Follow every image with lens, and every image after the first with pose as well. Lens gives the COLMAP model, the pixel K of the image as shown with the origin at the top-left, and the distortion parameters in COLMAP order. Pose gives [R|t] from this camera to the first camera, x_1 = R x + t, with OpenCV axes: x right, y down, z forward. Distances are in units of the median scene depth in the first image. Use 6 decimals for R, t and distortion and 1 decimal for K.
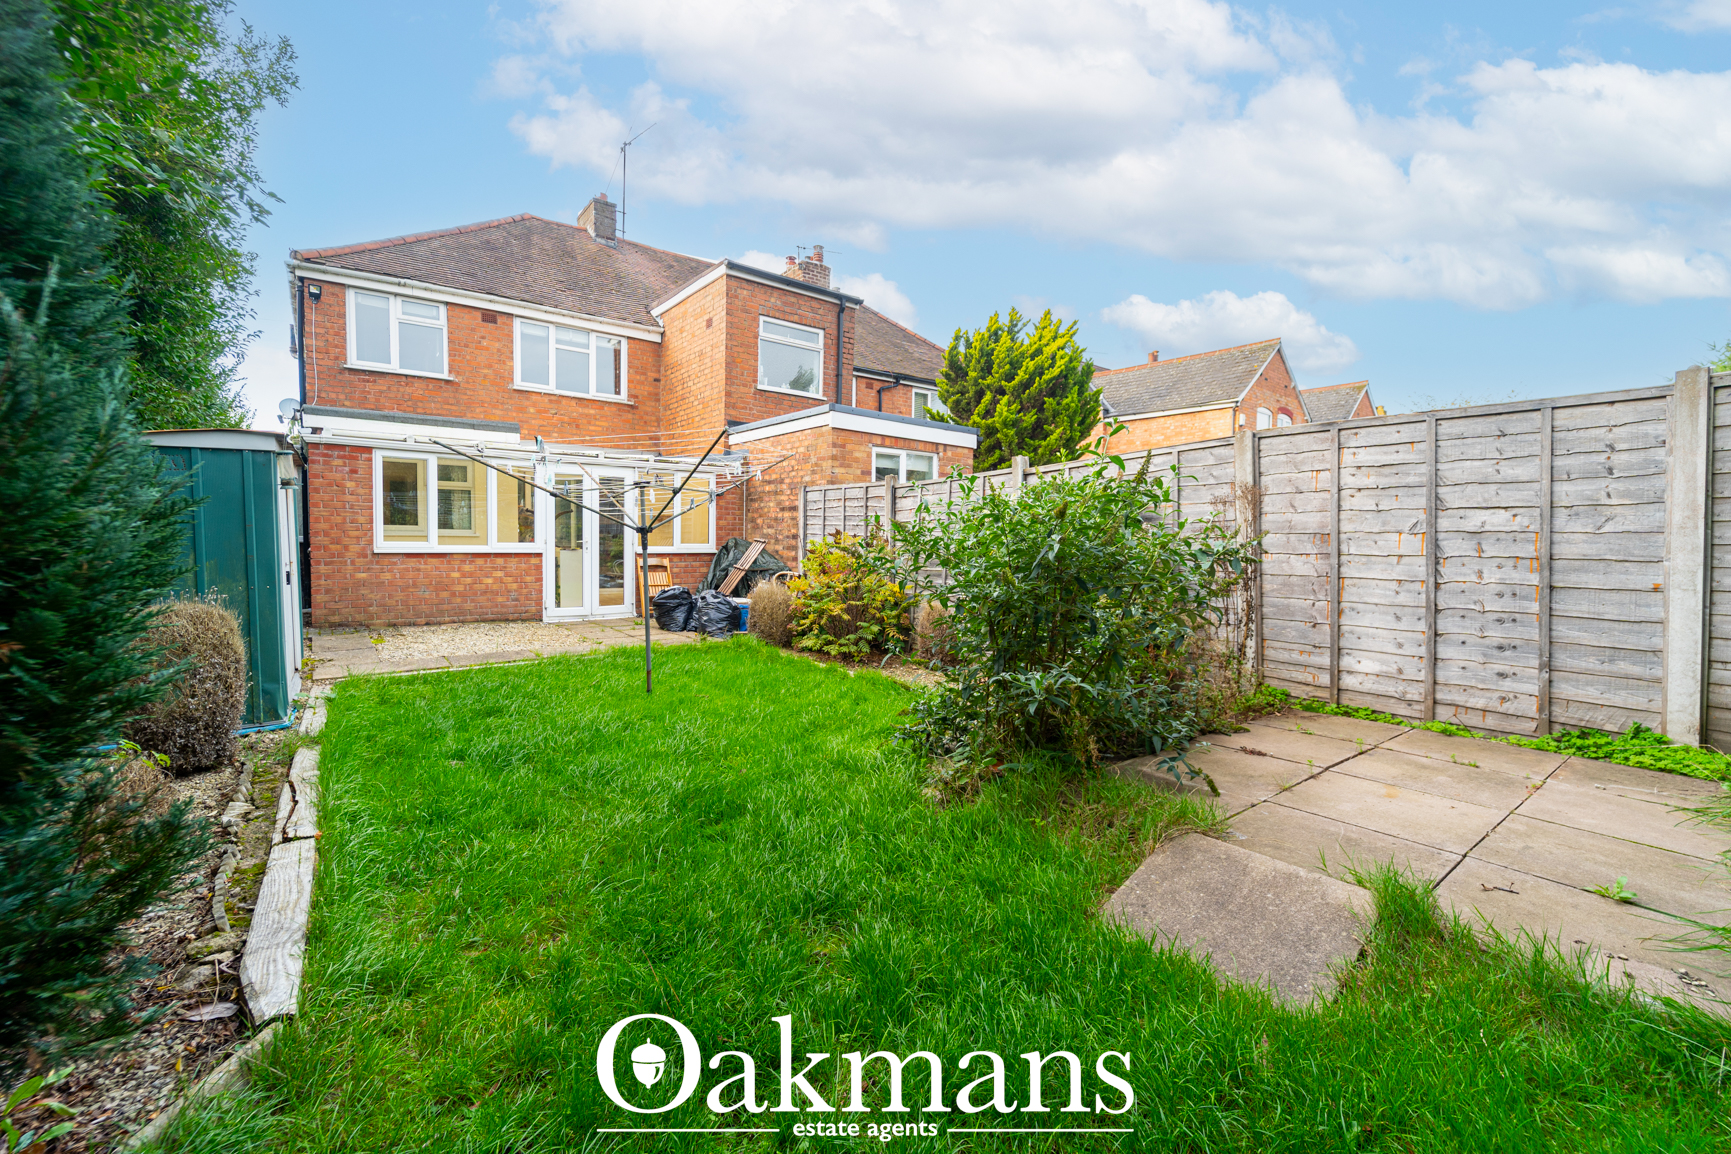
lens RADIAL K [[701.5, 0, 841.3], [0, 701.5, 569.8], [0, 0, 1]] dist [0.006961, -0.000840]
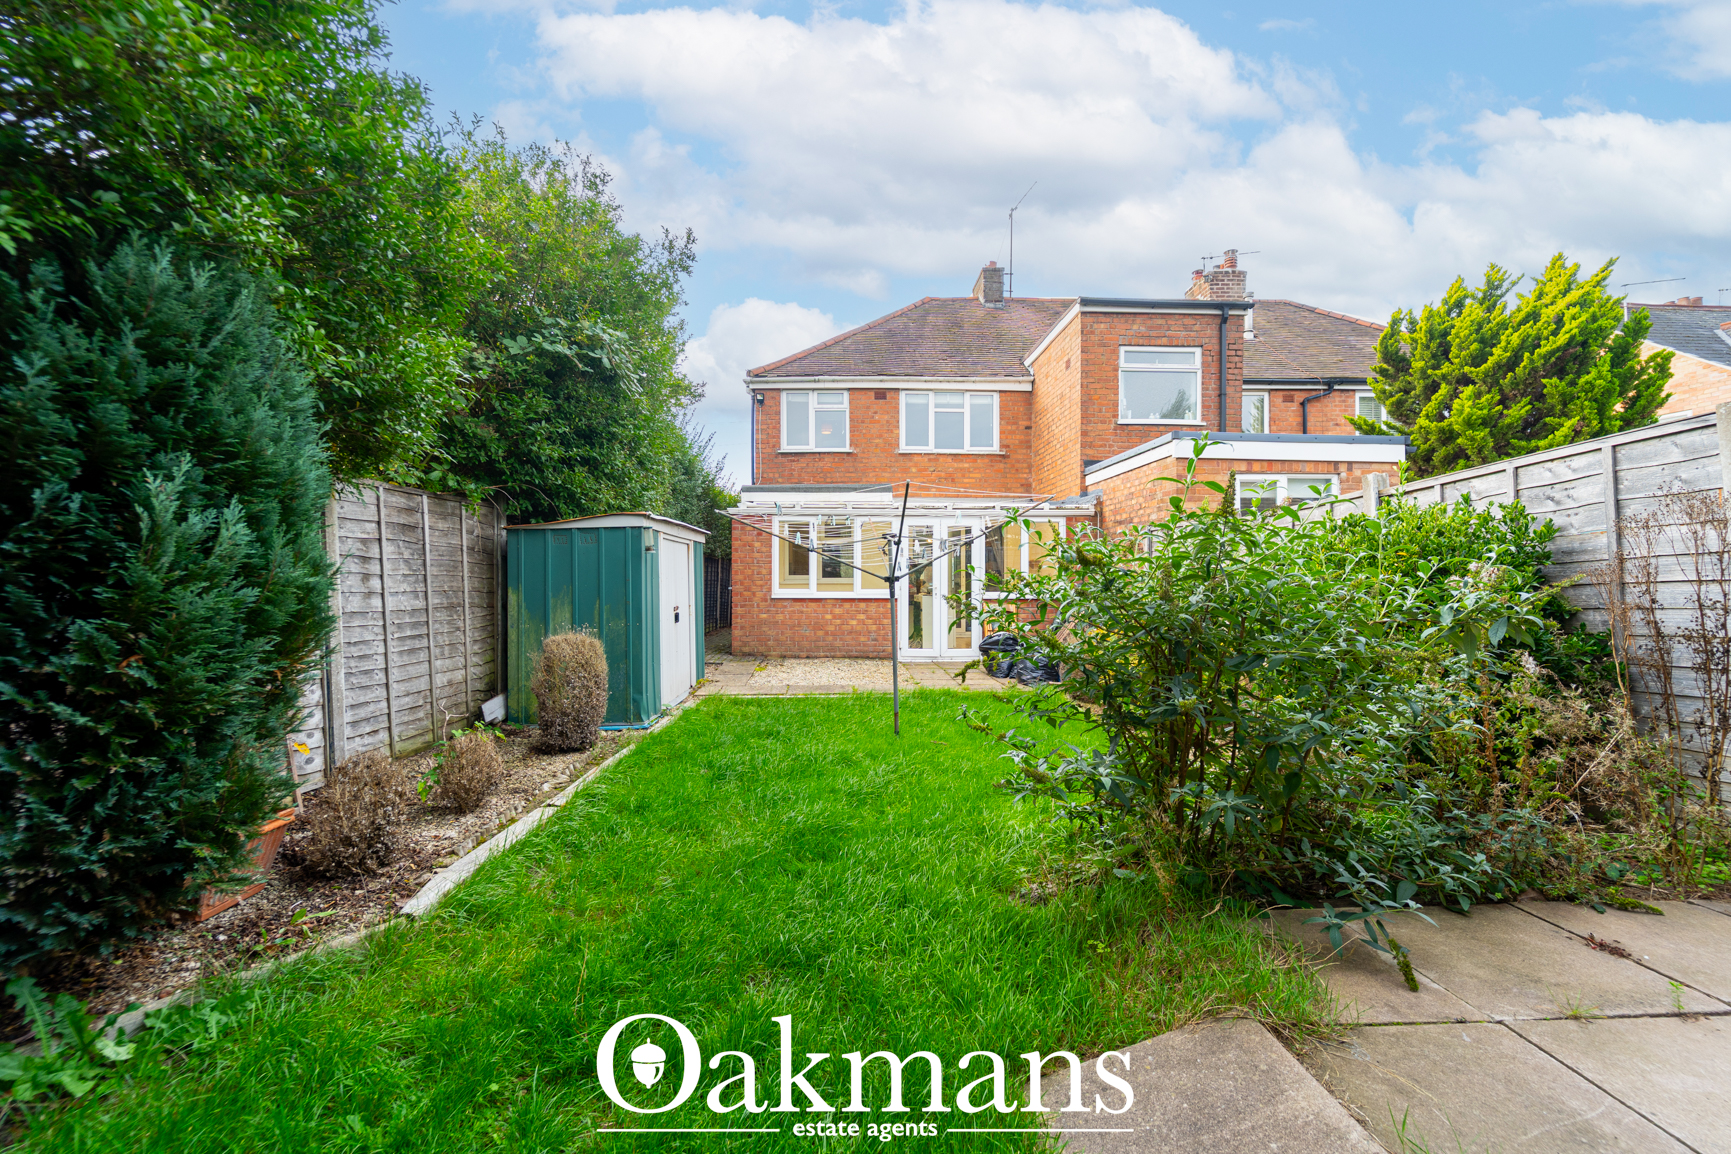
lens RADIAL K [[701.5, 0, 853.8], [0, 701.5, 573.3], [0, 0, 1]] dist [0.006961, -0.000840]
pose [[0.821257, -0.016212, -0.570328, 0.121406], [-0.016142, 0.998536, -0.051629, -0.004083], [0.570330, 0.051607, 0.819793, 0.039980]]
